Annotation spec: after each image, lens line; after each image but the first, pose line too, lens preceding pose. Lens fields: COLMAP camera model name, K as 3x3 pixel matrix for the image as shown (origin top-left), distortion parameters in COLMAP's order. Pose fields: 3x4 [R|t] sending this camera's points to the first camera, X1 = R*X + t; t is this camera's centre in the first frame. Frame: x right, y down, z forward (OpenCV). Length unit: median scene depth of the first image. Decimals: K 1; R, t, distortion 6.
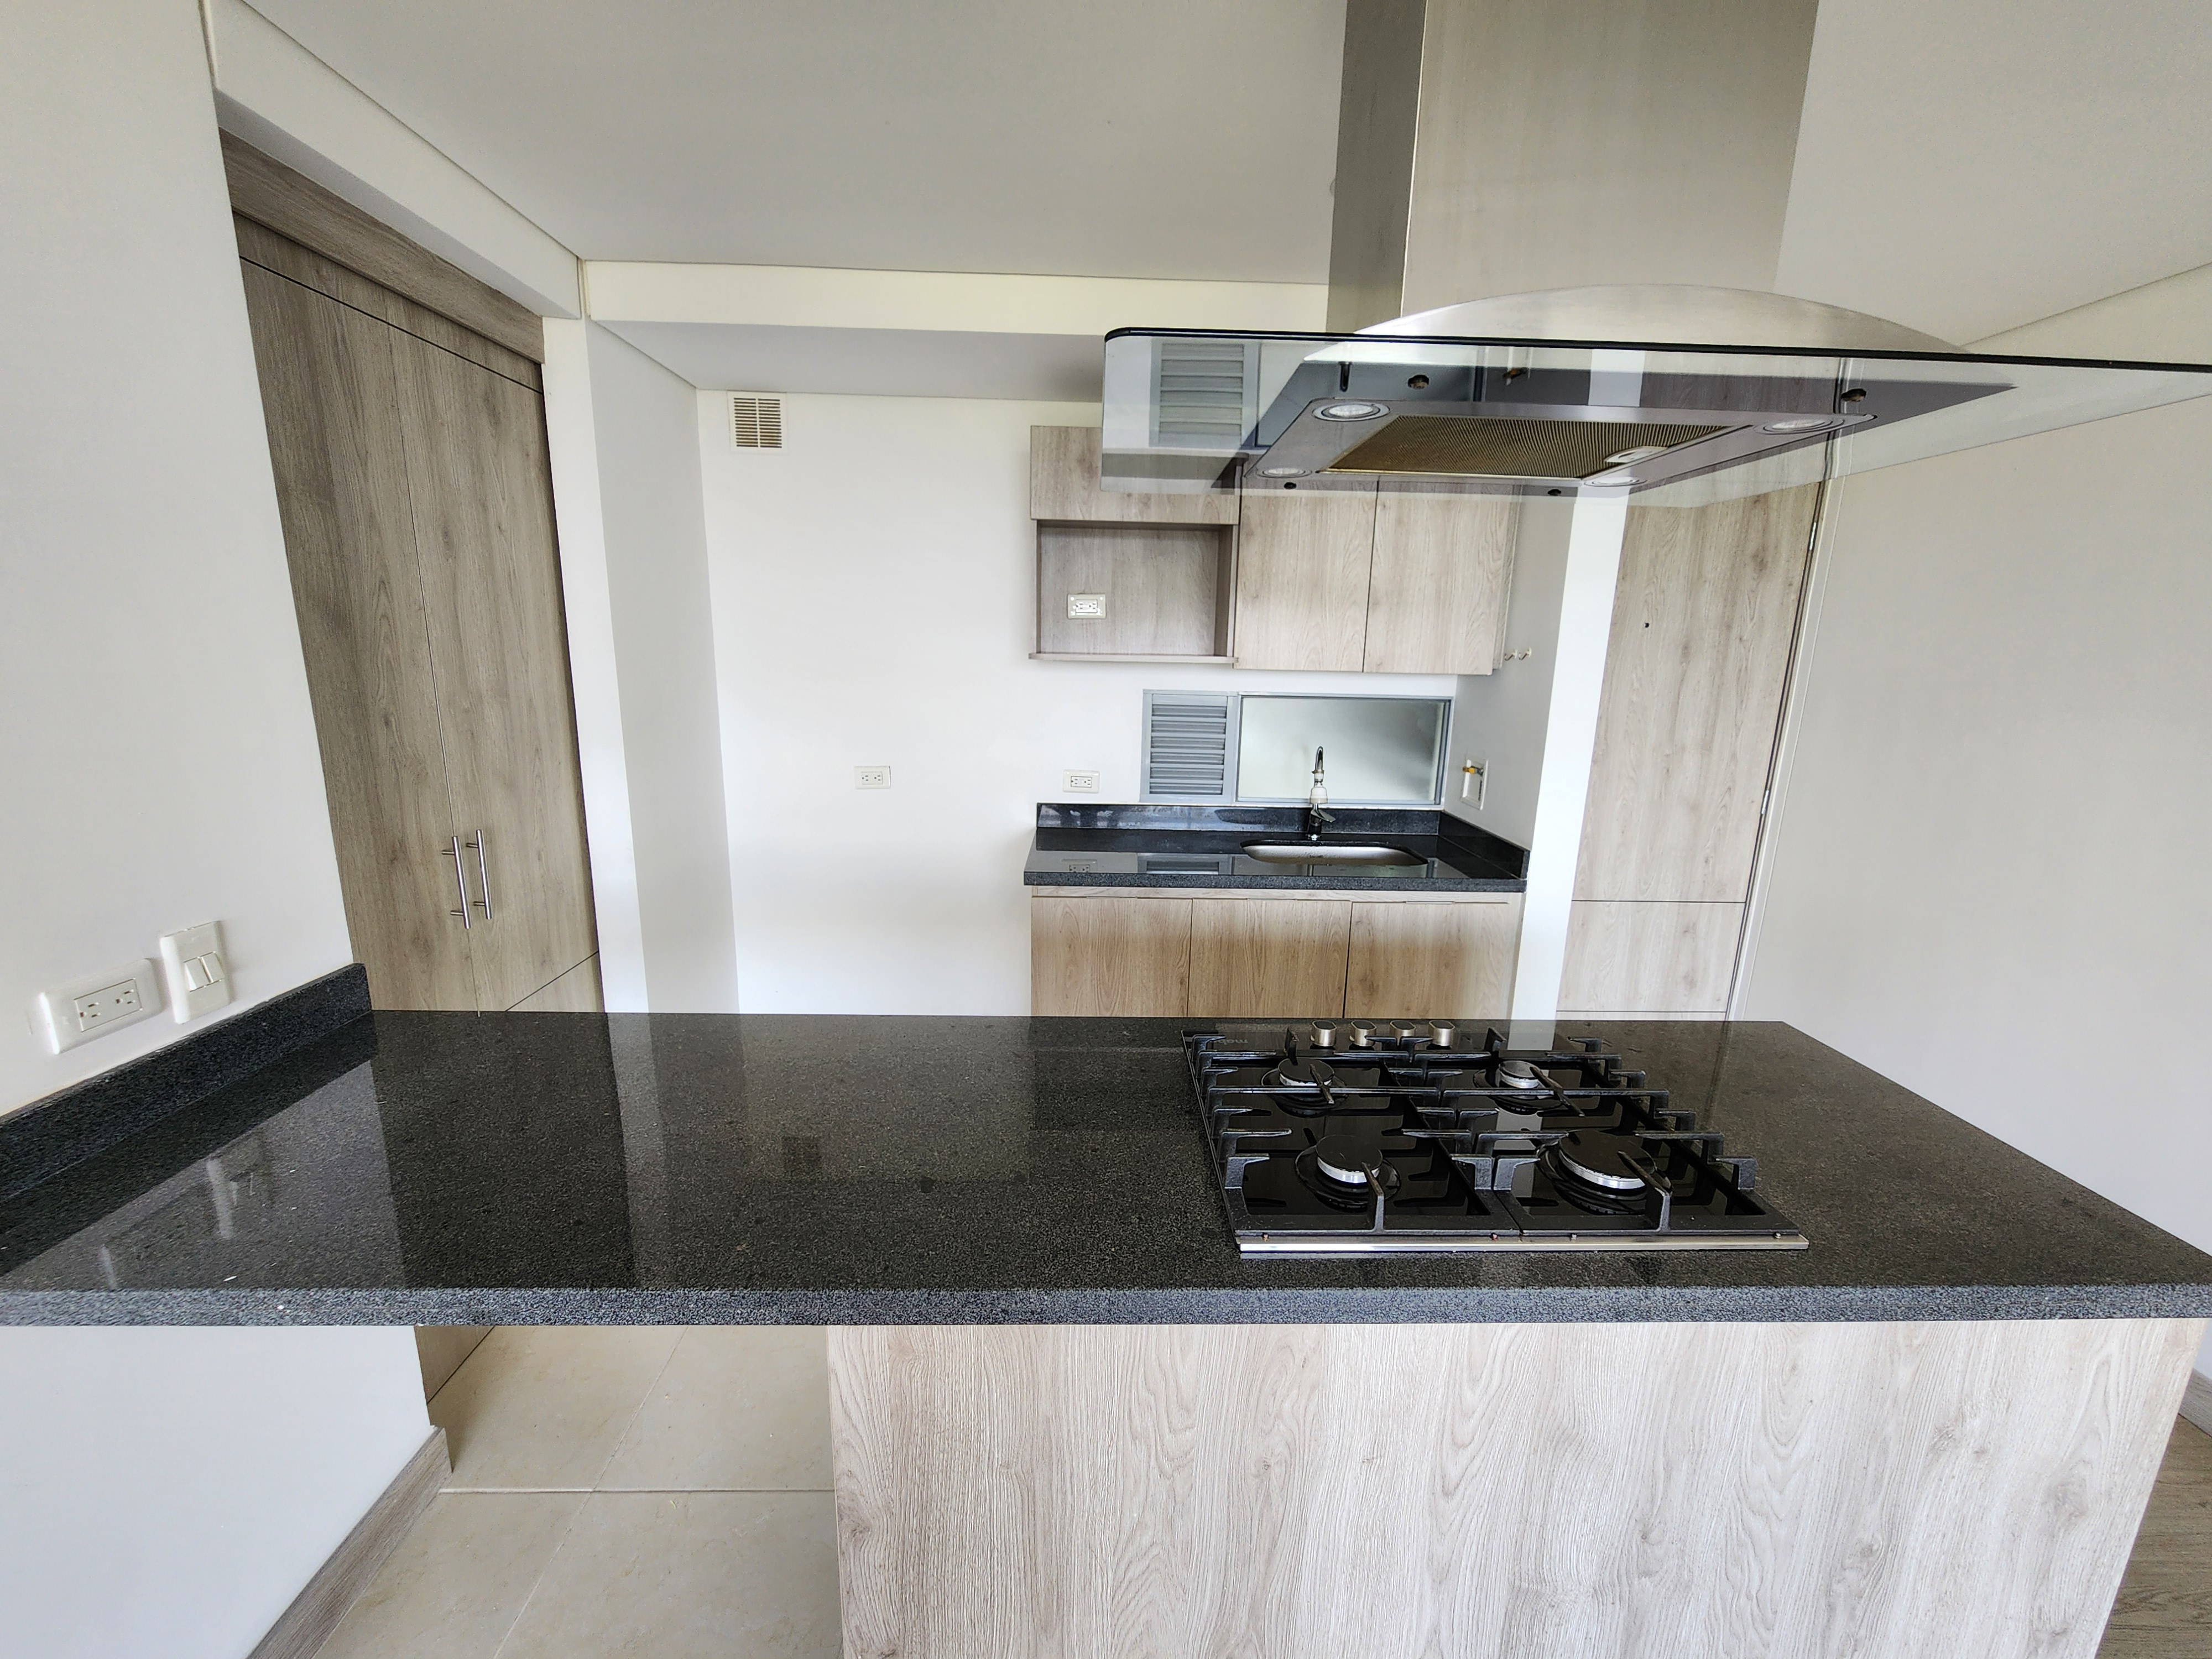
lens RADIAL K [[901.6, 0, 1106.9], [0, 901.6, 837.7], [0, 0, 1]] dist [-0.002418, 0.000049]
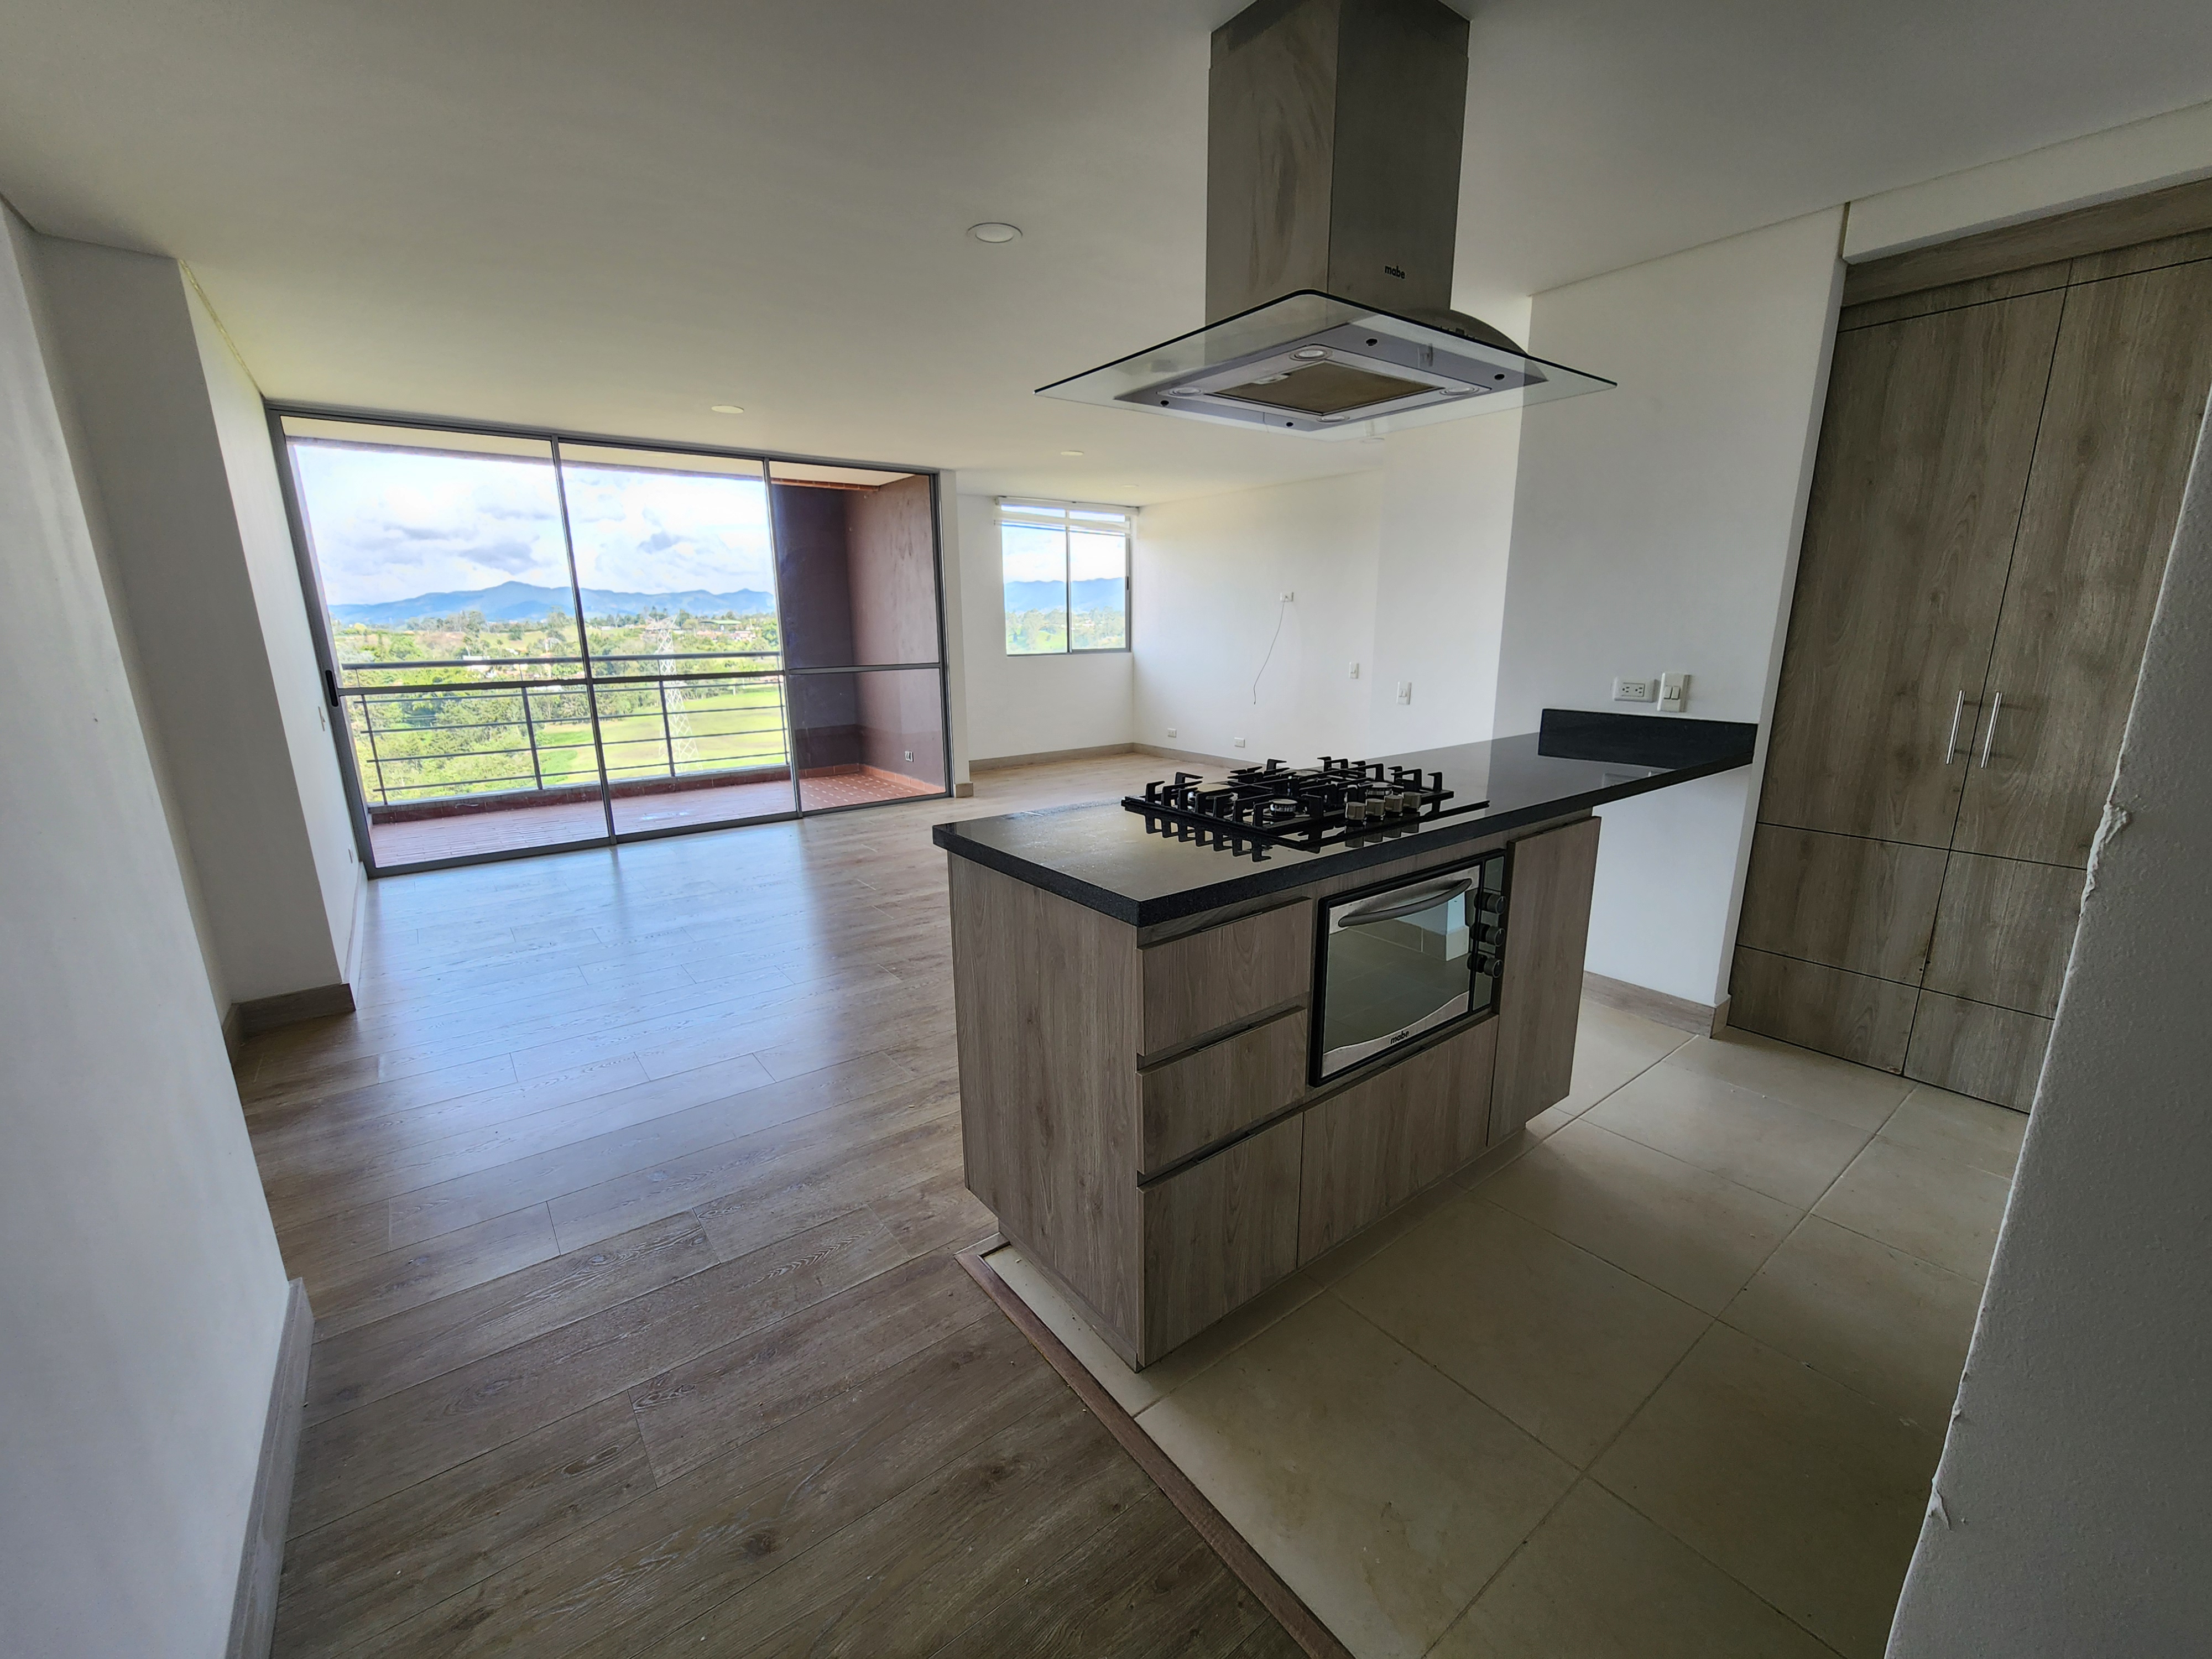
lens RADIAL K [[901.6, 0, 1098.4], [0, 901.6, 834.6], [0, 0, 1]] dist [-0.002418, 0.000049]
pose [[-0.813578, 0.117511, -0.569458, 1.240899], [-0.135365, 0.914178, 0.382040, -0.162631], [0.565480, 0.387904, -0.727848, 1.544866]]
